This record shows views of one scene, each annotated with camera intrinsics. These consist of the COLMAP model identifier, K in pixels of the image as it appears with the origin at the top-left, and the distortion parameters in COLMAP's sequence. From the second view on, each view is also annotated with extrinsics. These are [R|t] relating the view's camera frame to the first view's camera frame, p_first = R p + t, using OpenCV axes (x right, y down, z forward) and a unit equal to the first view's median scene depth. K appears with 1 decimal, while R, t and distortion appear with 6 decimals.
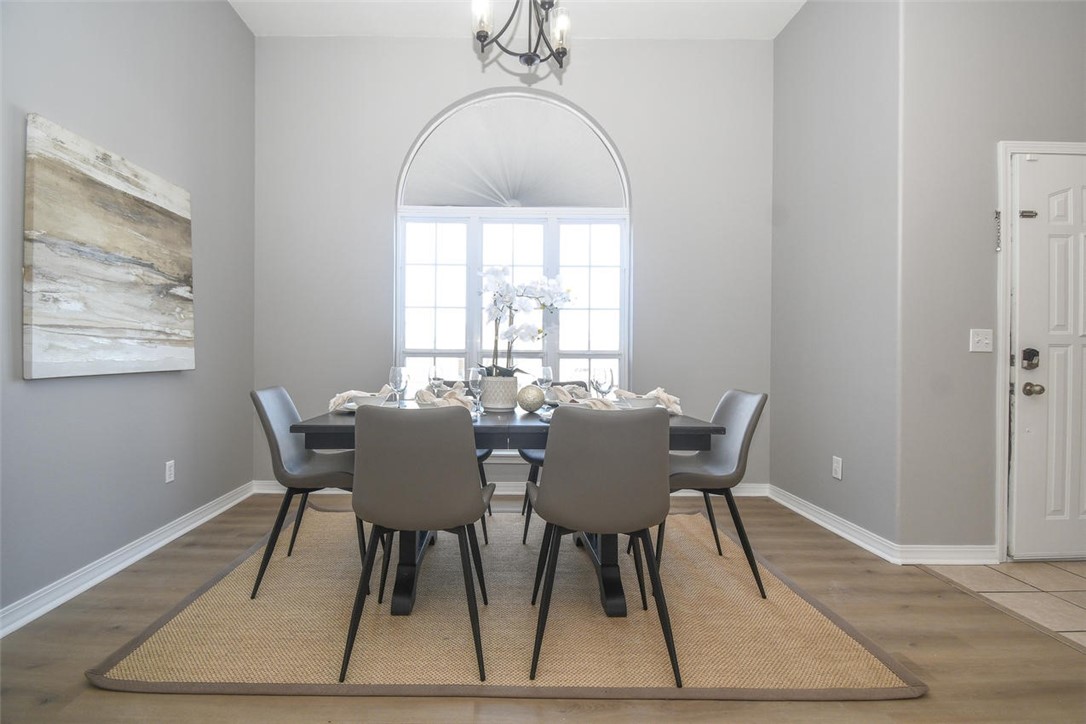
lens RADIAL K [[484.7, 0, 547.0], [0, 484.7, 351.2], [0, 0, 1]] dist [0.022165, -0.021593]
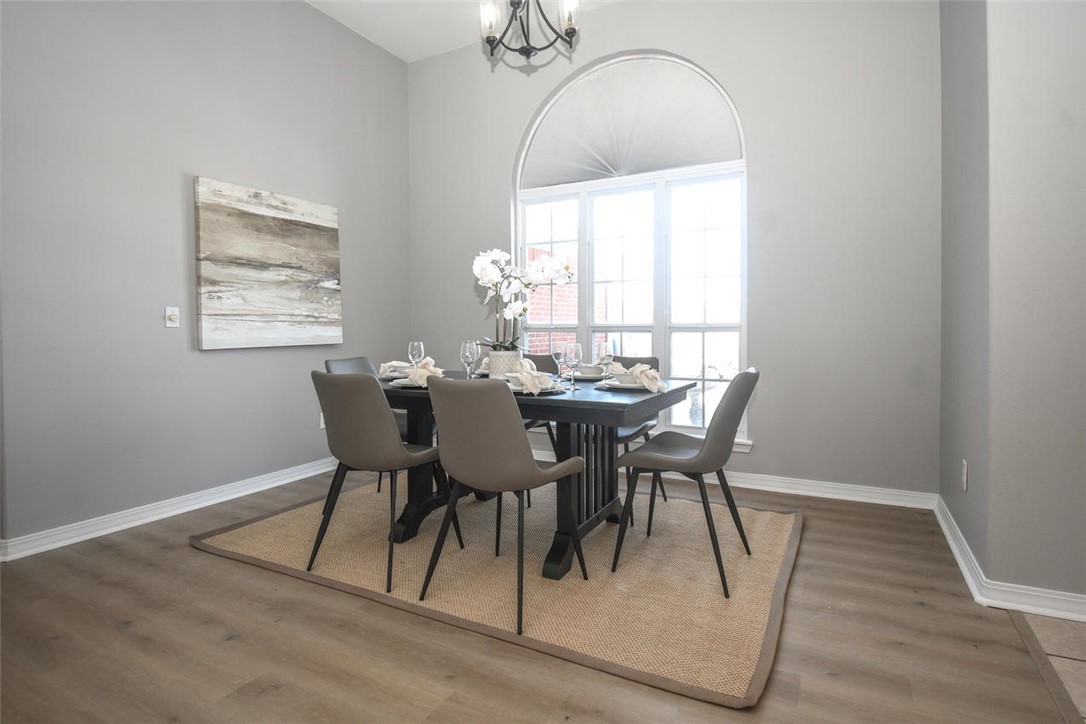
lens RADIAL K [[562.9, 0, 626.2], [0, 562.9, 332.9], [0, 0, 1]] dist [-0.002966, -0.000549]
pose [[0.896749, -0.008595, -0.442455, 0.700366], [0.015157, 0.999821, 0.011298, 0.003089], [0.442279, -0.016838, 0.896720, -0.006834]]
